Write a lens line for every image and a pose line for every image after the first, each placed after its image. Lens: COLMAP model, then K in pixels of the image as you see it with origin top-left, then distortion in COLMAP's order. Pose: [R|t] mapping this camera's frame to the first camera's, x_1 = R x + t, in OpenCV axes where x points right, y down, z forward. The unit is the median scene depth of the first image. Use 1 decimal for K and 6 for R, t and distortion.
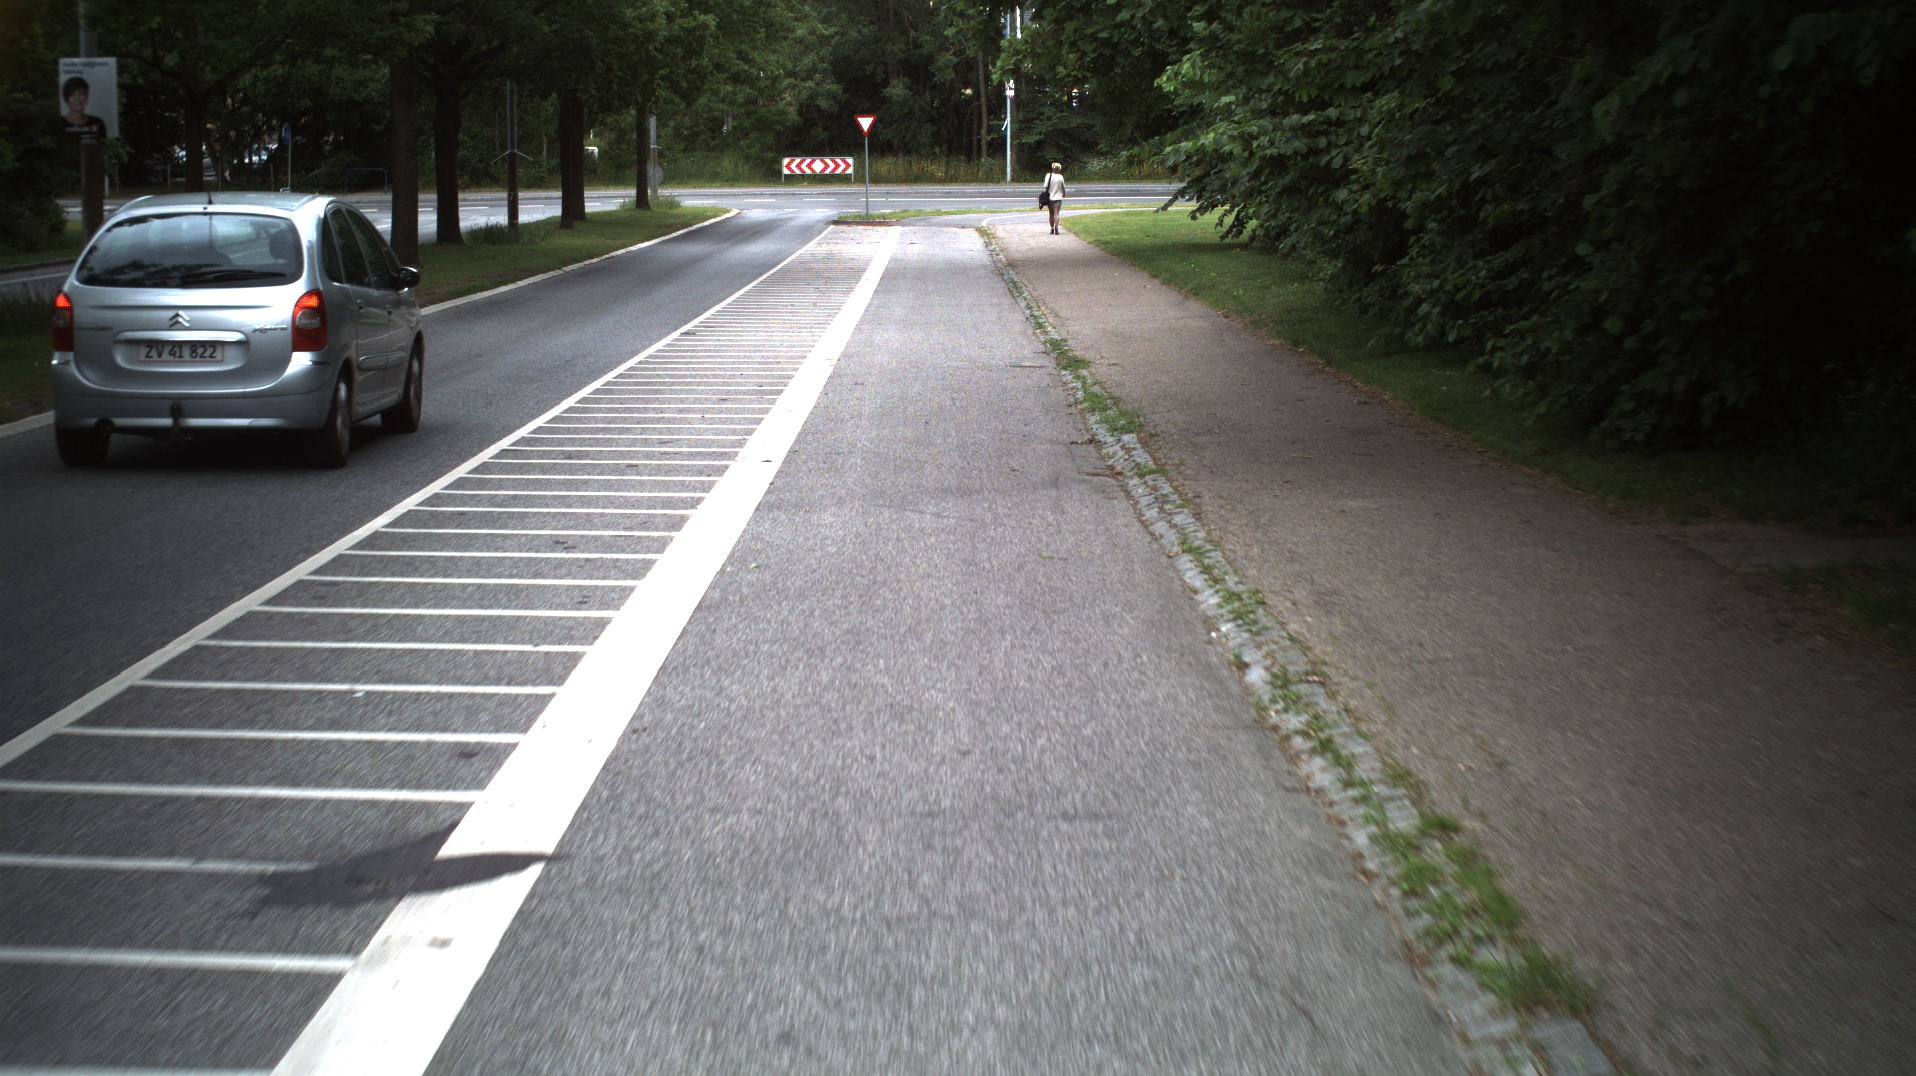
lens RADIAL K [[10933.1, 0, 960.4], [0, 10933.1, 536.1], [0, 0, 1]] dist [-2.309735, 0.000000]
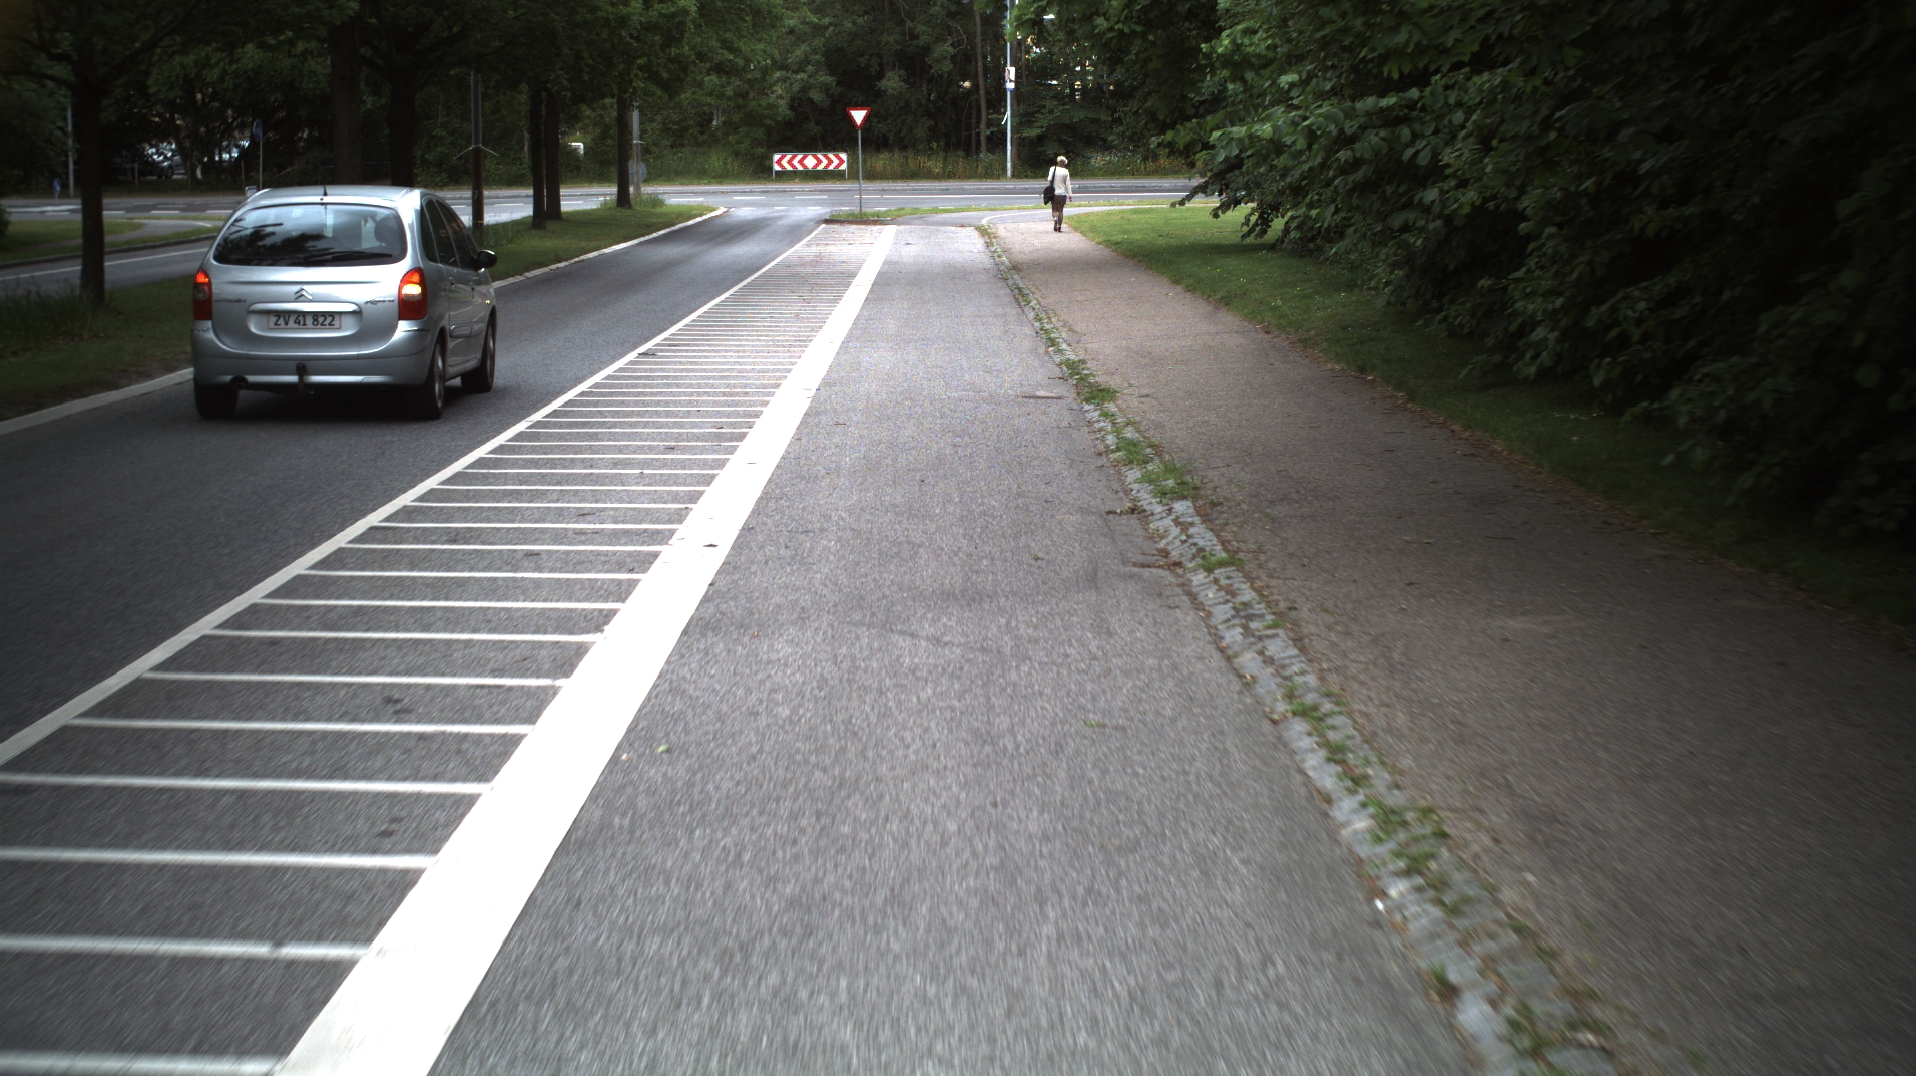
lens RADIAL K [[10933.1, 0, 948.7], [0, 10933.1, 541.6], [0, 0, 1]] dist [-2.309735, 0.000000]
pose [[0.999996, -0.002702, -0.000917, -0.000317], [0.002703, 0.999996, 0.000851, -0.004927], [0.000915, -0.000854, 0.999999, 0.152353]]
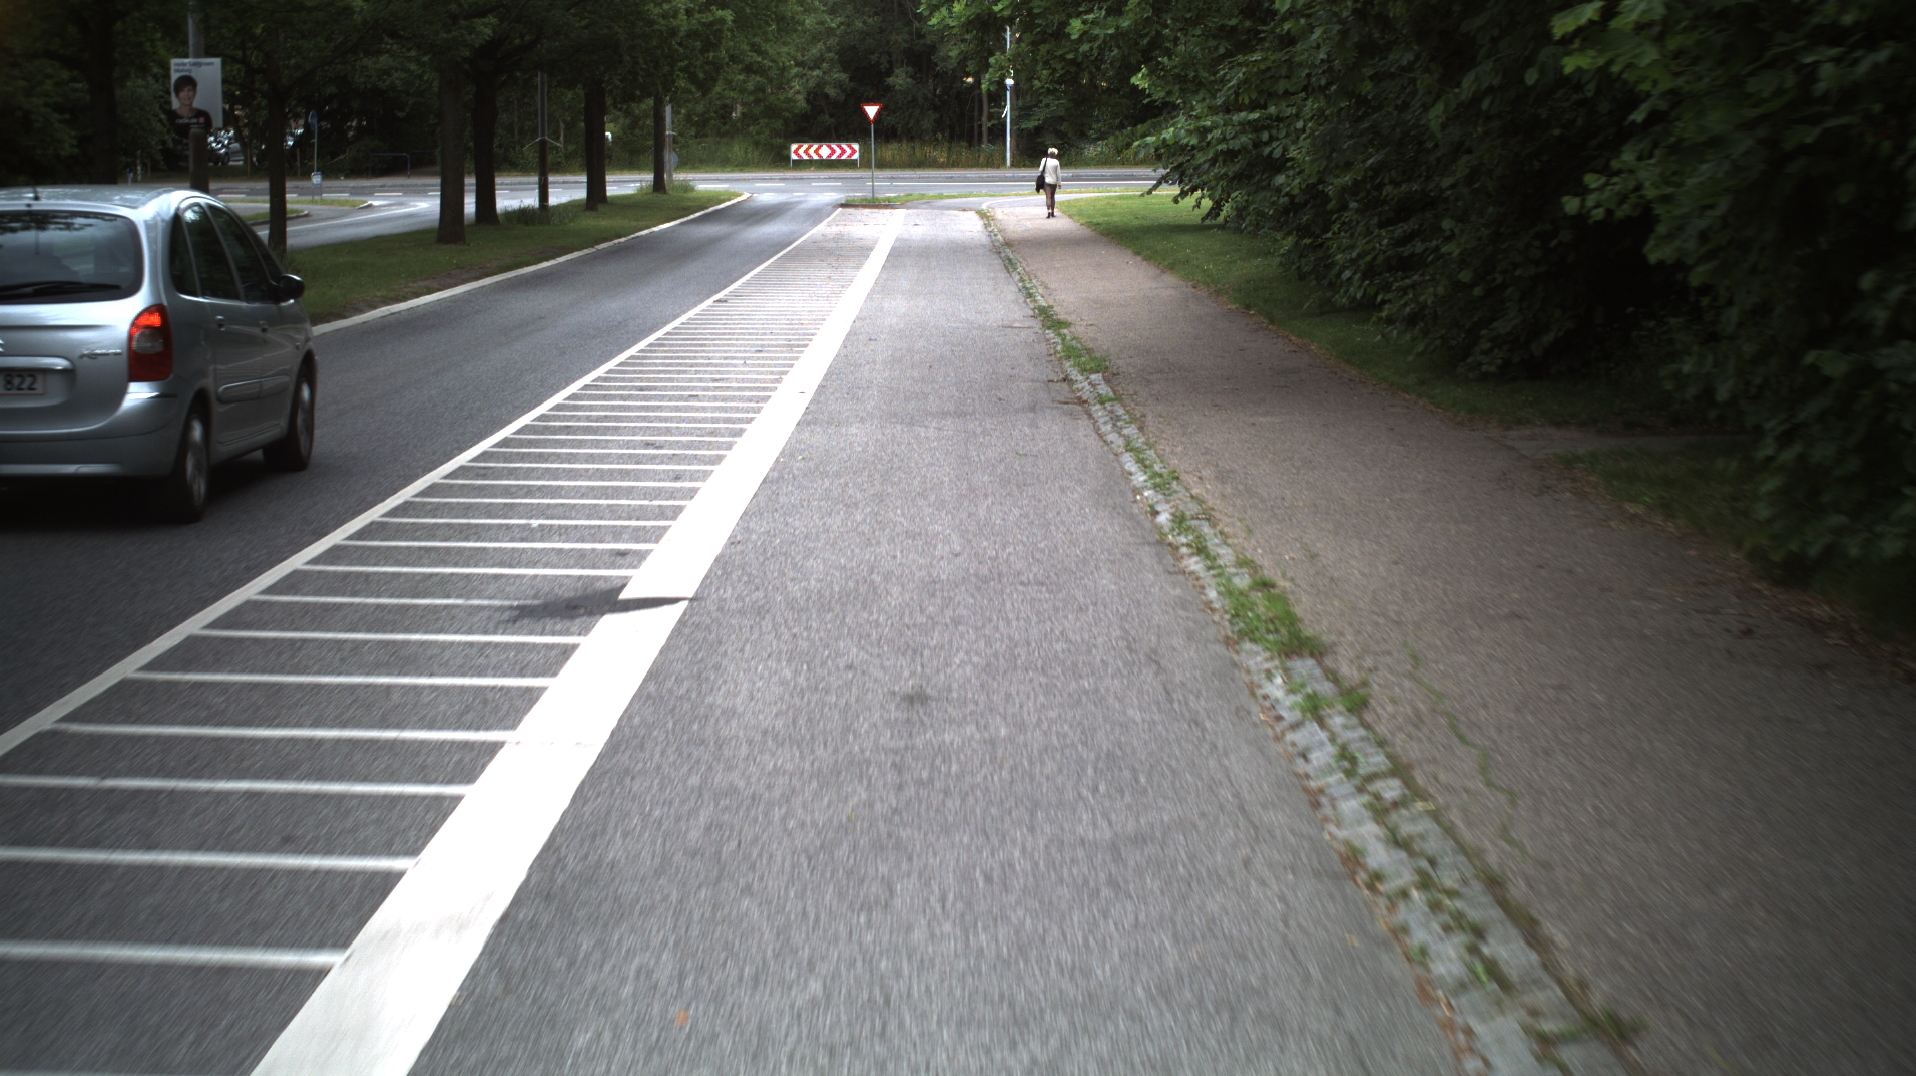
lens RADIAL K [[10933.1, 0, 955.8], [0, 10933.1, 538.3], [0, 0, 1]] dist [-2.309735, 0.000000]
pose [[1.000000, 0.000730, -0.000626, 0.000373], [-0.000729, 0.999998, 0.001610, 0.004817], [0.000627, -0.001609, 0.999999, -0.151922]]
